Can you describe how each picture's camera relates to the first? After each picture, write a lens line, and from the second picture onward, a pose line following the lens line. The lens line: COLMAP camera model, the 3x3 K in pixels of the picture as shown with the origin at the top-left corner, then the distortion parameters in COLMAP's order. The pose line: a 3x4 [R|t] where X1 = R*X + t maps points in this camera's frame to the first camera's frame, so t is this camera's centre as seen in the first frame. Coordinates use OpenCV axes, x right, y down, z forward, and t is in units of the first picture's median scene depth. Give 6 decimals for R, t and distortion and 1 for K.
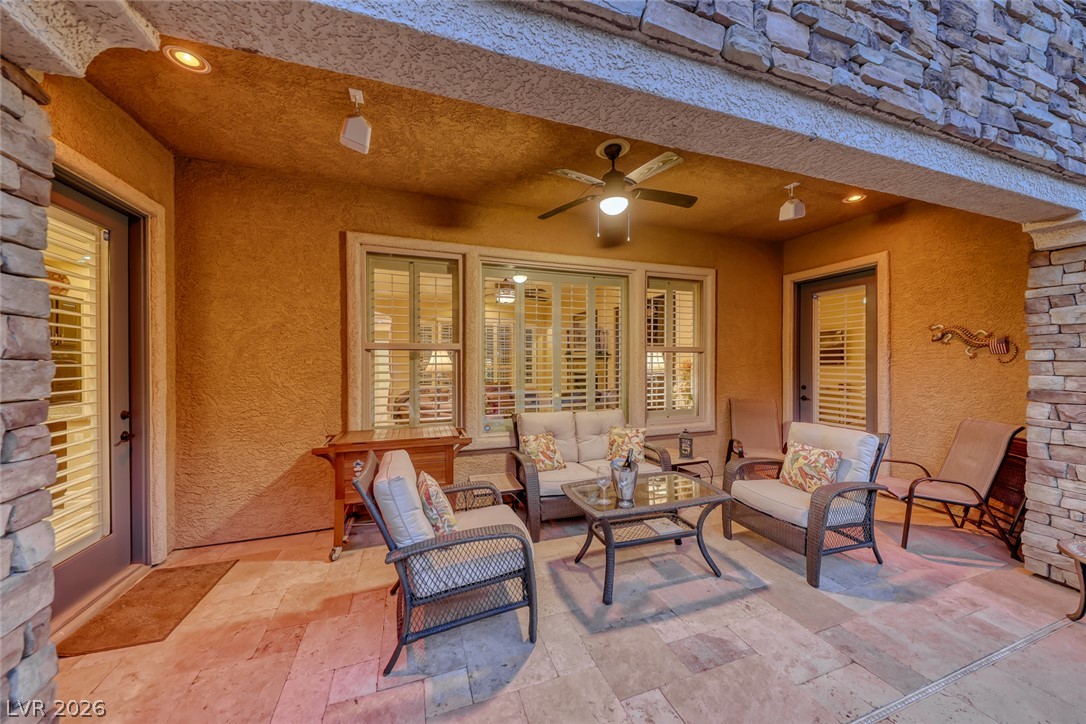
lens RADIAL K [[370.6, 0, 540.2], [0, 370.6, 370.1], [0, 0, 1]] dist [0.029567, -0.008260]
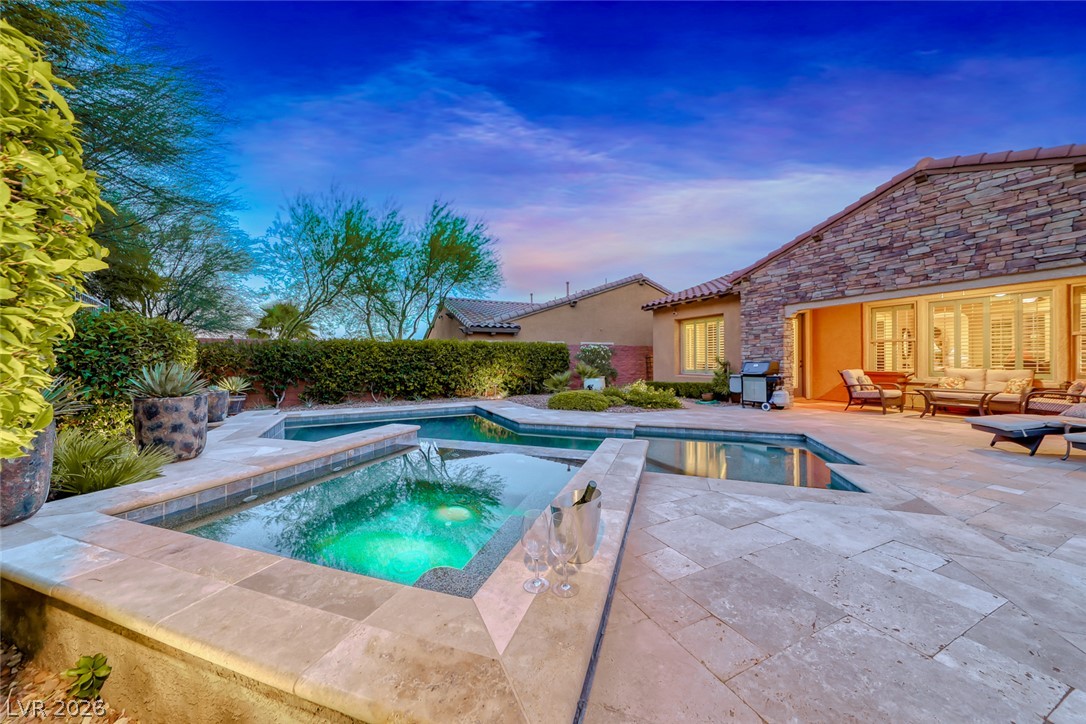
lens RADIAL K [[367.2, 0, 538.3], [0, 367.2, 355.2], [0, 0, 1]] dist [0.023698, -0.007979]
pose [[0.115993, -0.009386, -0.993206, 1.920017], [-0.011494, 0.999876, -0.010791, 0.093852], [0.993184, 0.012668, 0.115871, -1.716793]]
